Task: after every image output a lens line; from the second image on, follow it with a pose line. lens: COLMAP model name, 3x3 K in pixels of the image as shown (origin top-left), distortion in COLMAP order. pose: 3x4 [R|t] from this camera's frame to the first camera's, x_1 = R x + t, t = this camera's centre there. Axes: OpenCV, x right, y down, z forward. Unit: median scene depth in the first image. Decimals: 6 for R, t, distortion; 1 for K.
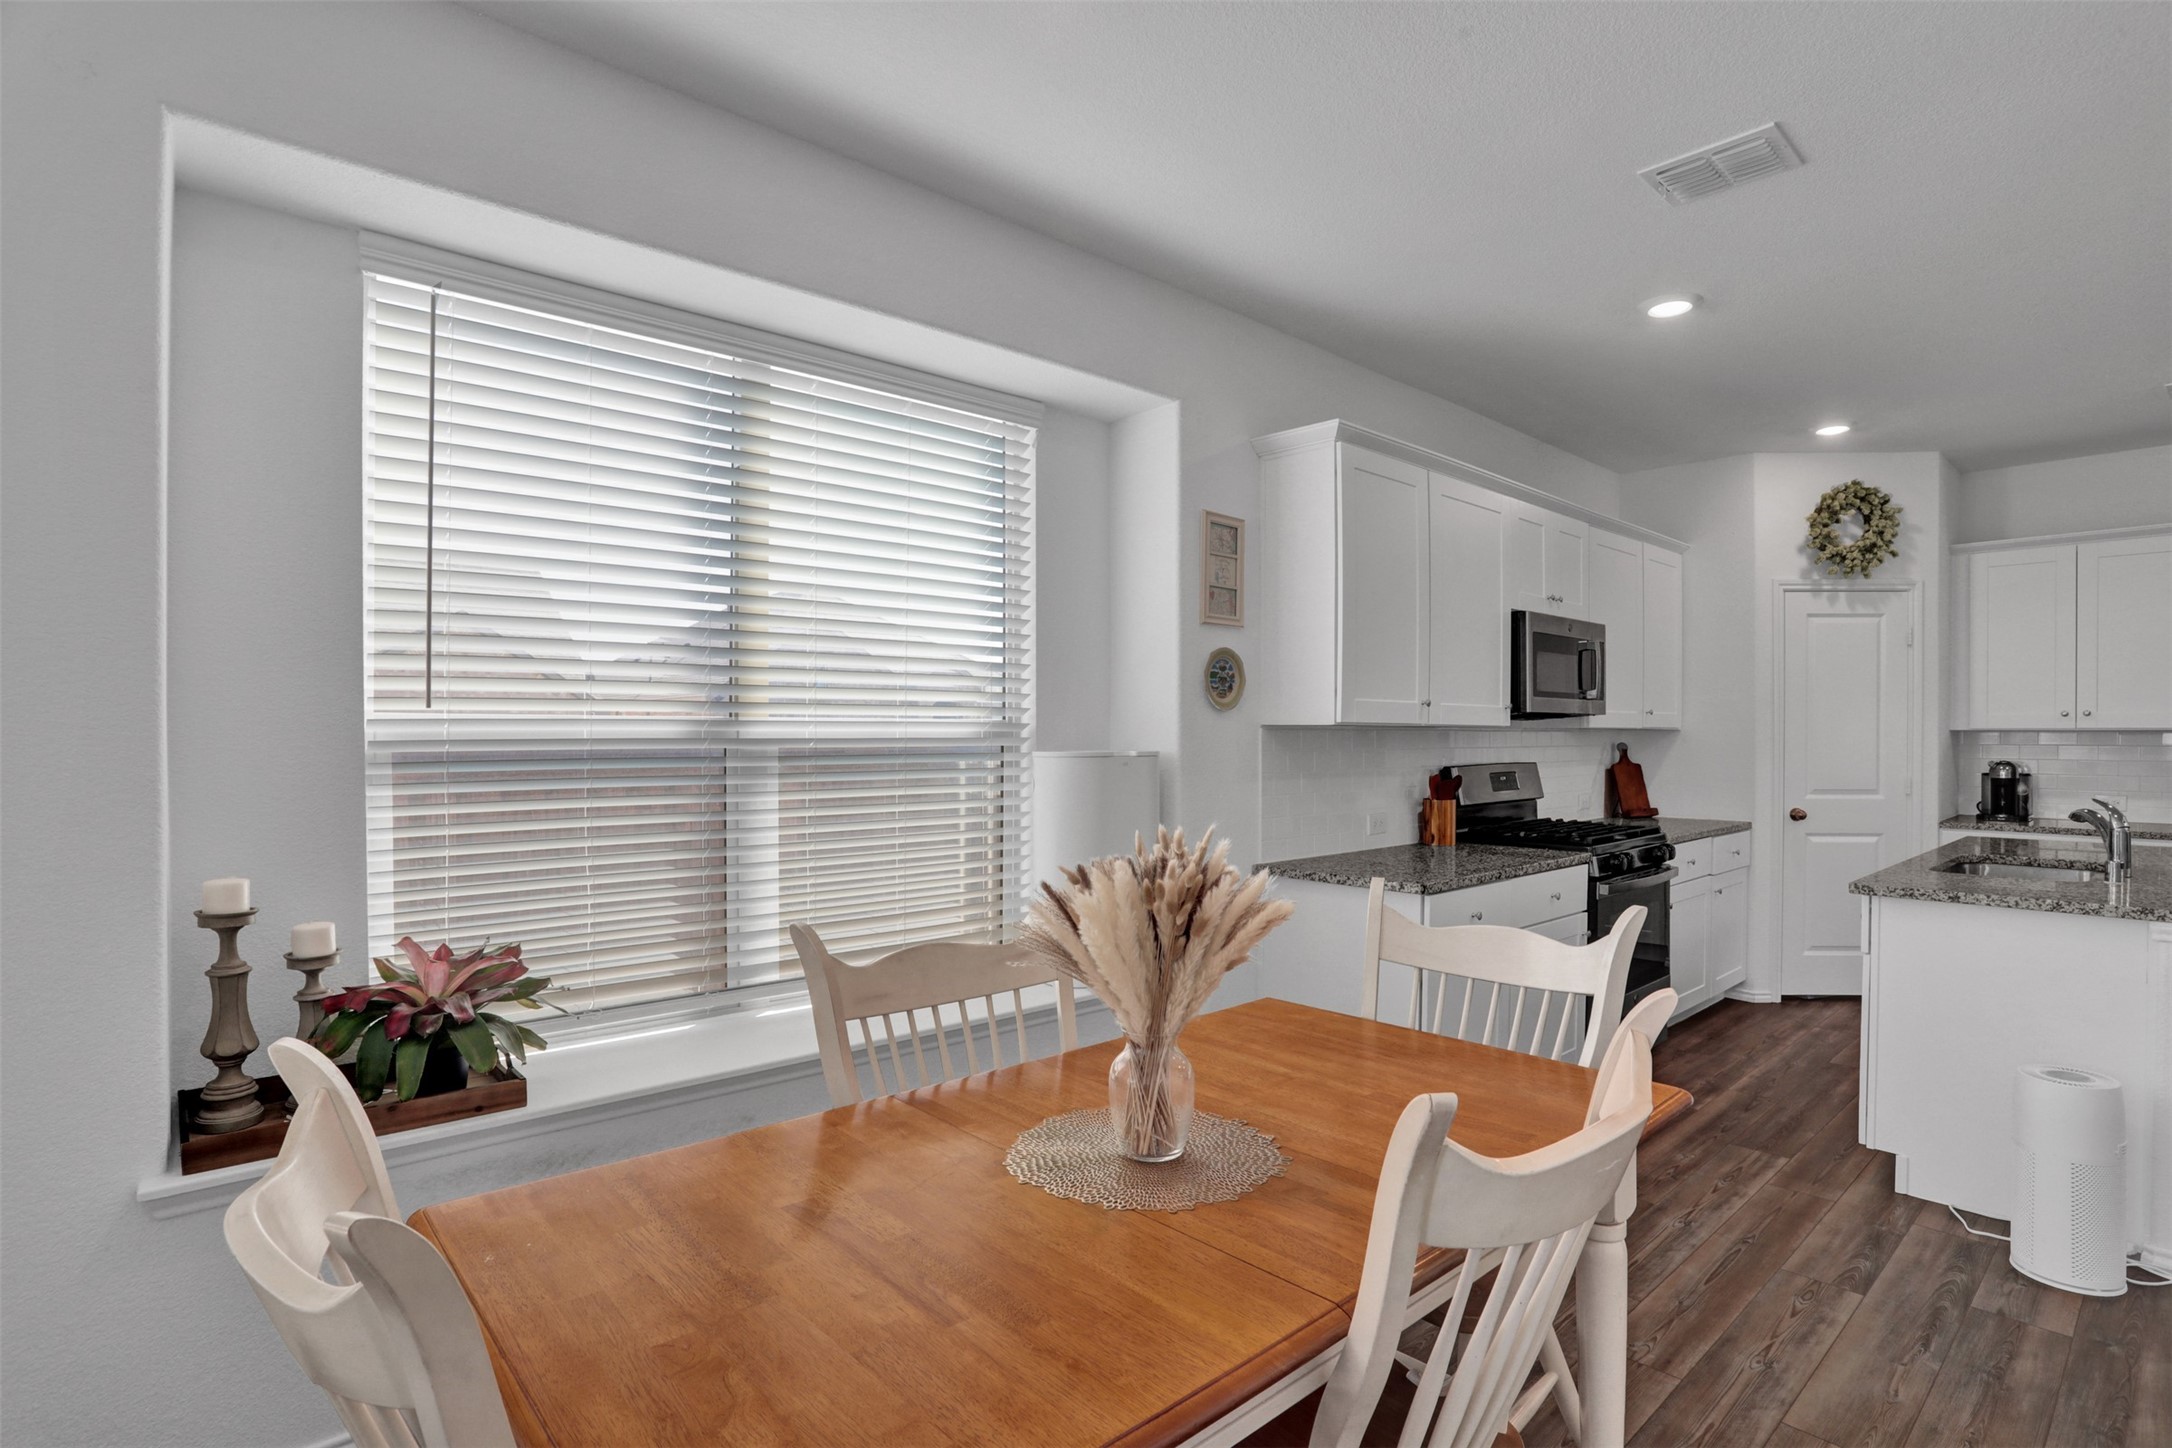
lens RADIAL K [[1084.3, 0, 1077.7], [0, 1084.3, 742.4], [0, 0, 1]] dist [-0.083124, 0.043000]
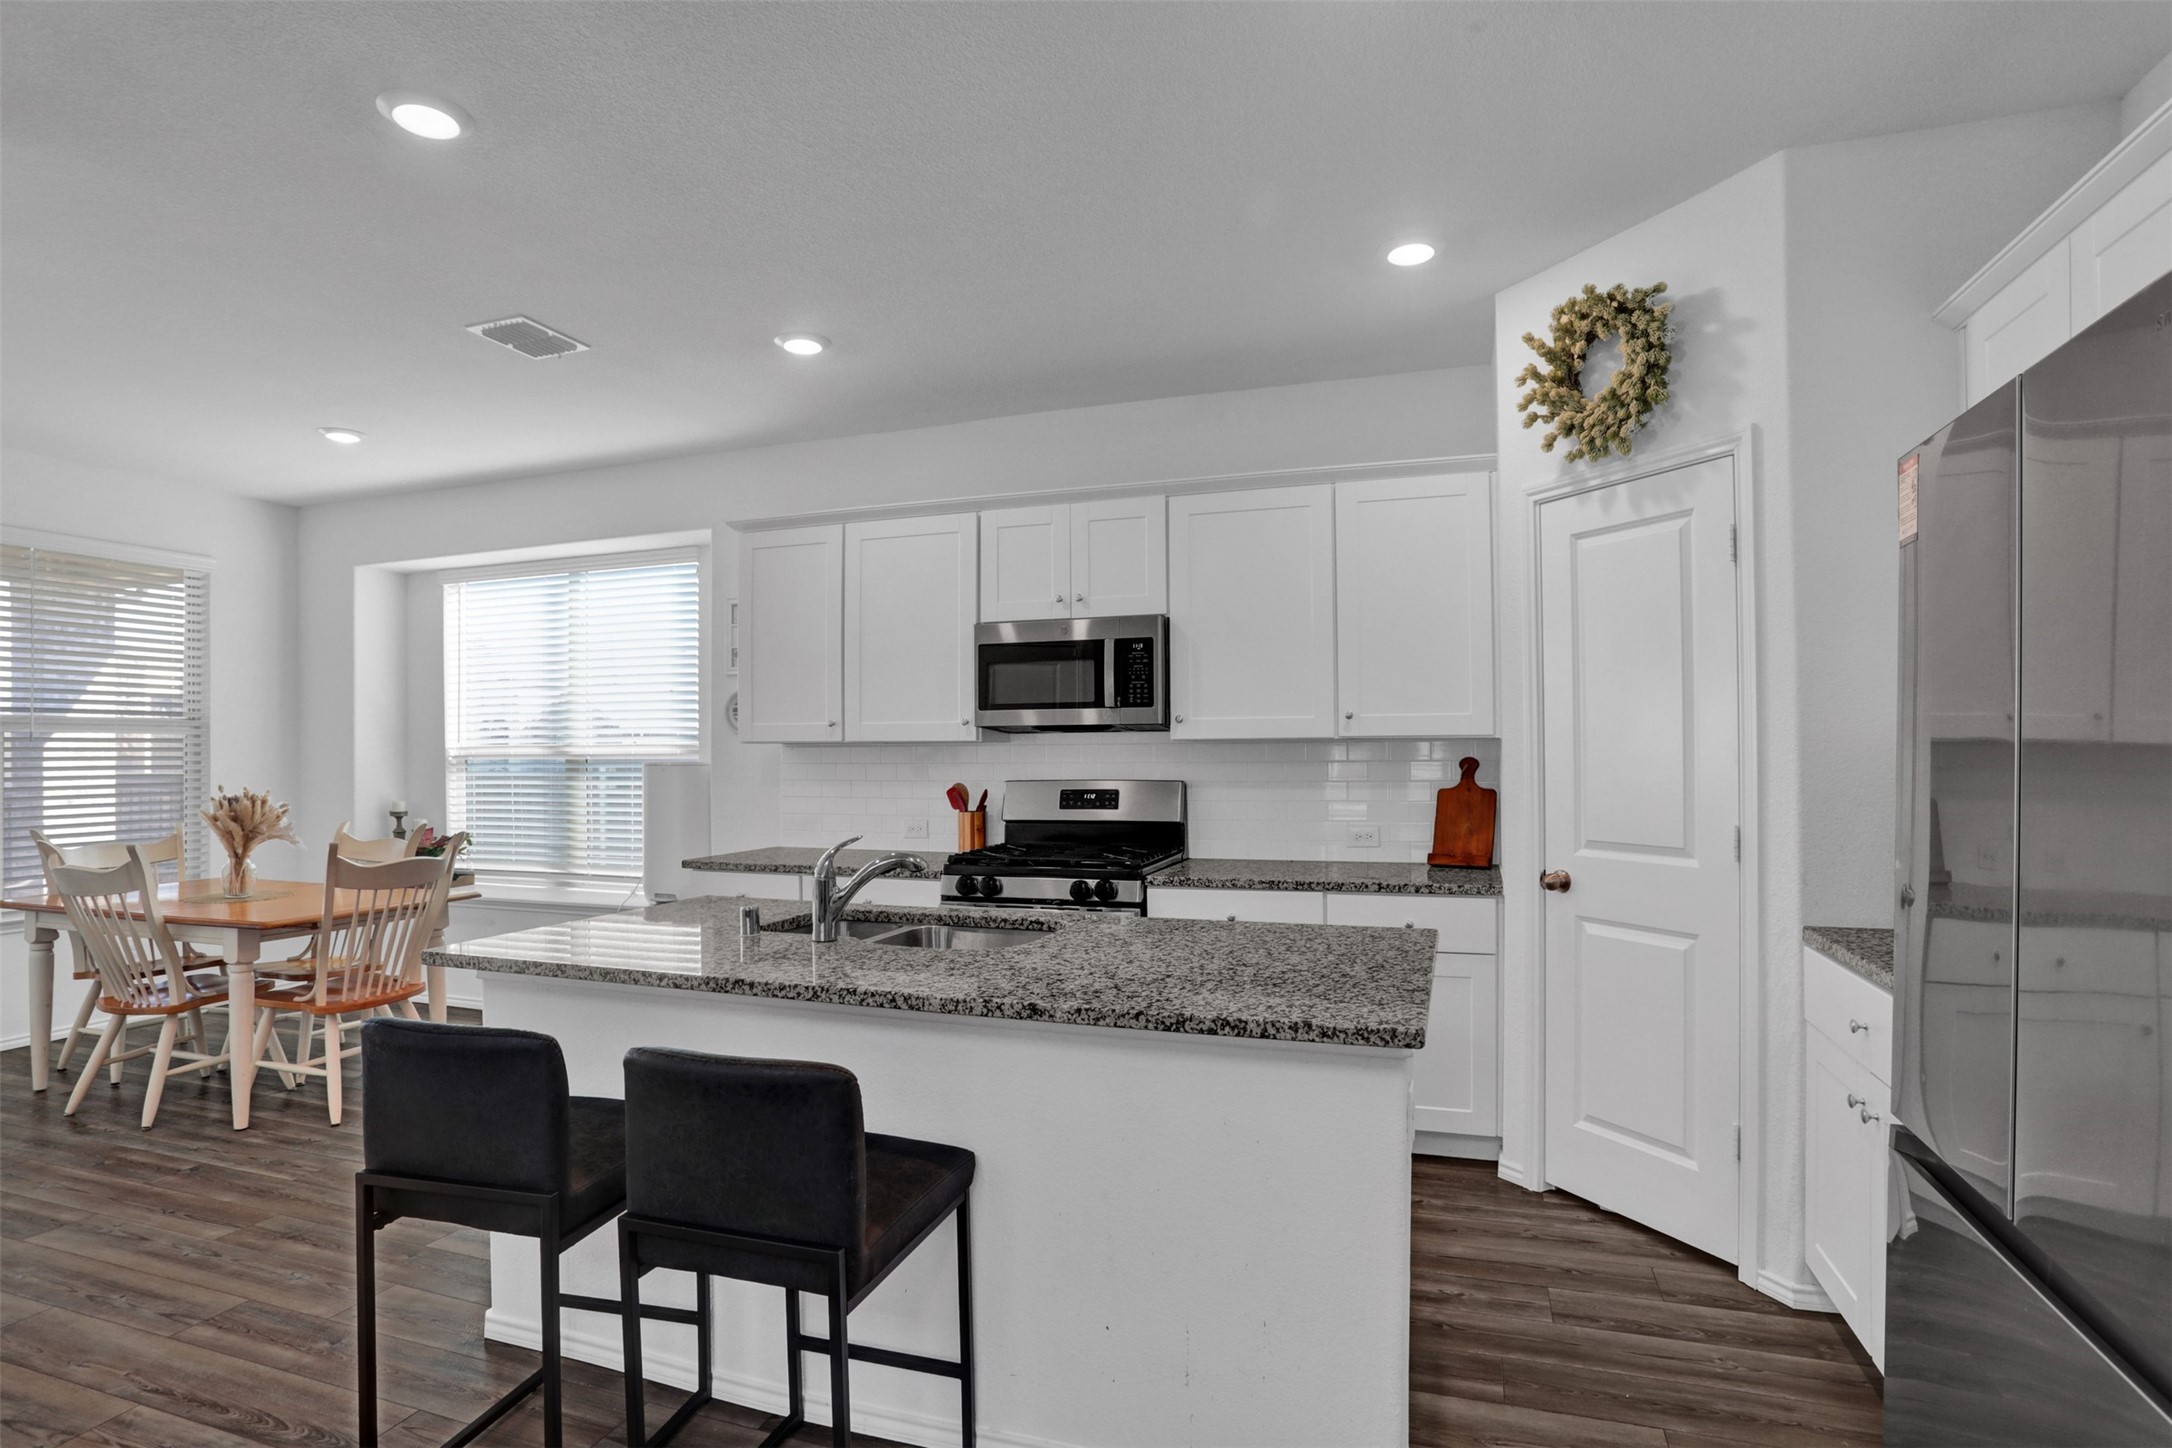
lens RADIAL K [[1077.6, 0, 1086.0], [0, 1077.6, 724.0], [0, 0, 1]] dist [-0.081167, 0.045827]
pose [[0.478913, -0.025538, -0.877491, 1.096550], [0.000559, 0.999585, -0.028786, -0.001685], [0.877862, 0.013295, 0.478728, 0.498168]]
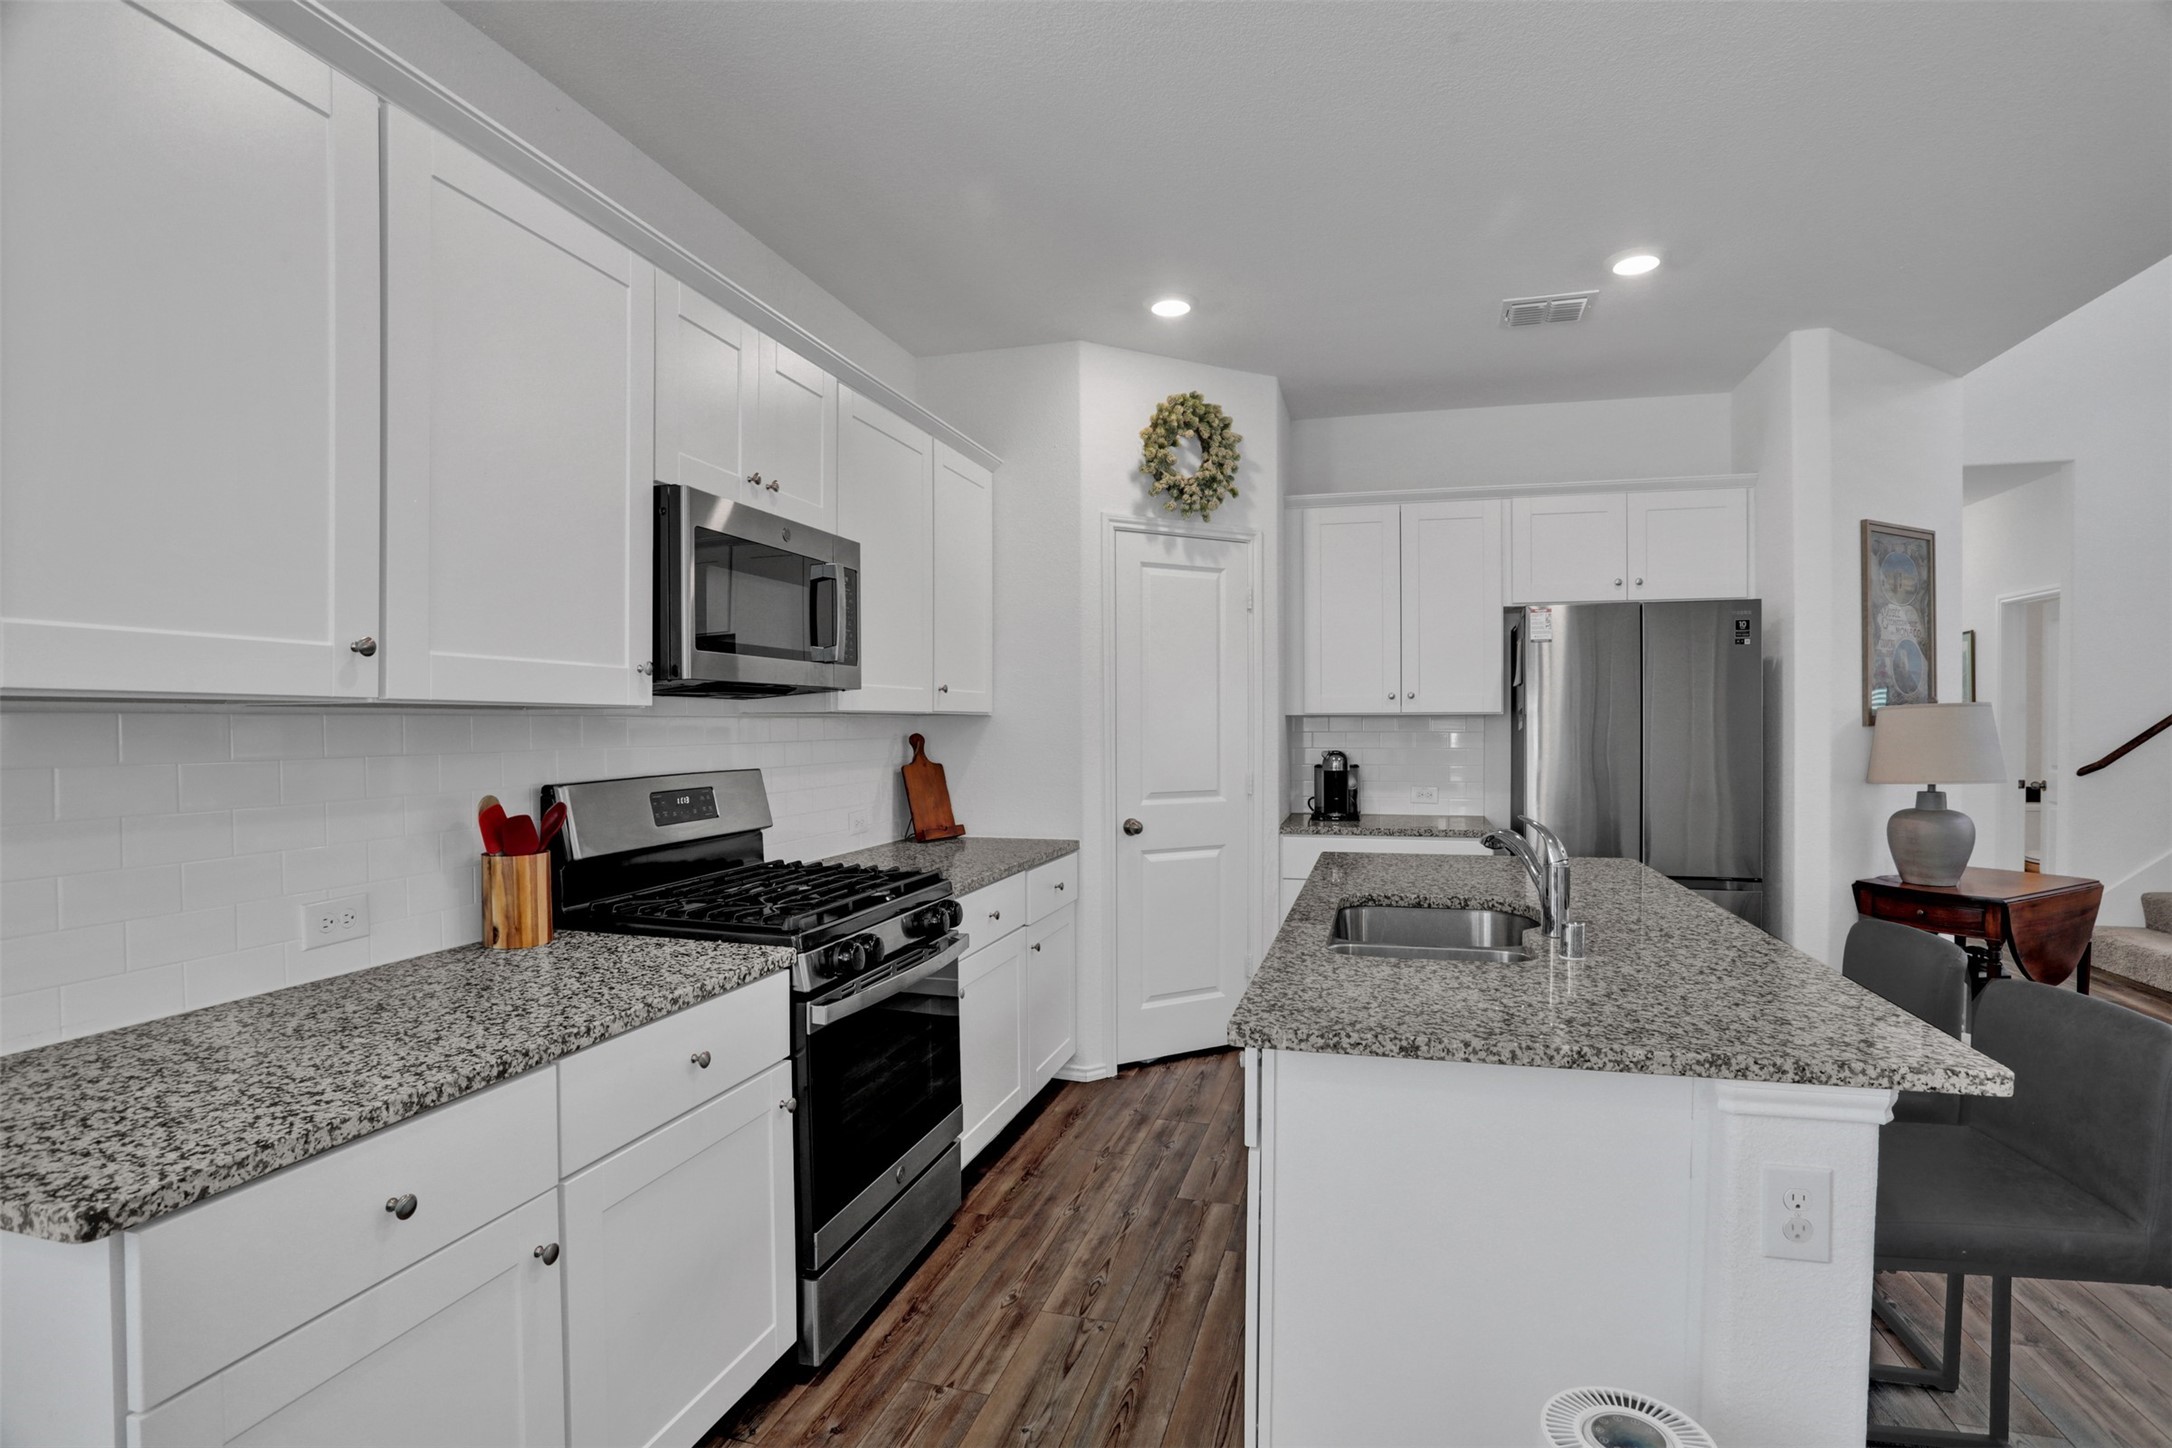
lens RADIAL K [[1077.6, 0, 1086.0], [0, 1077.6, 724.0], [0, 0, 1]] dist [-0.081167, 0.045827]
pose [[0.848055, -0.005081, 0.529884, 0.252512], [0.008554, 0.999955, -0.004102, -0.002341], [-0.529839, 0.008012, 0.848060, 0.369845]]
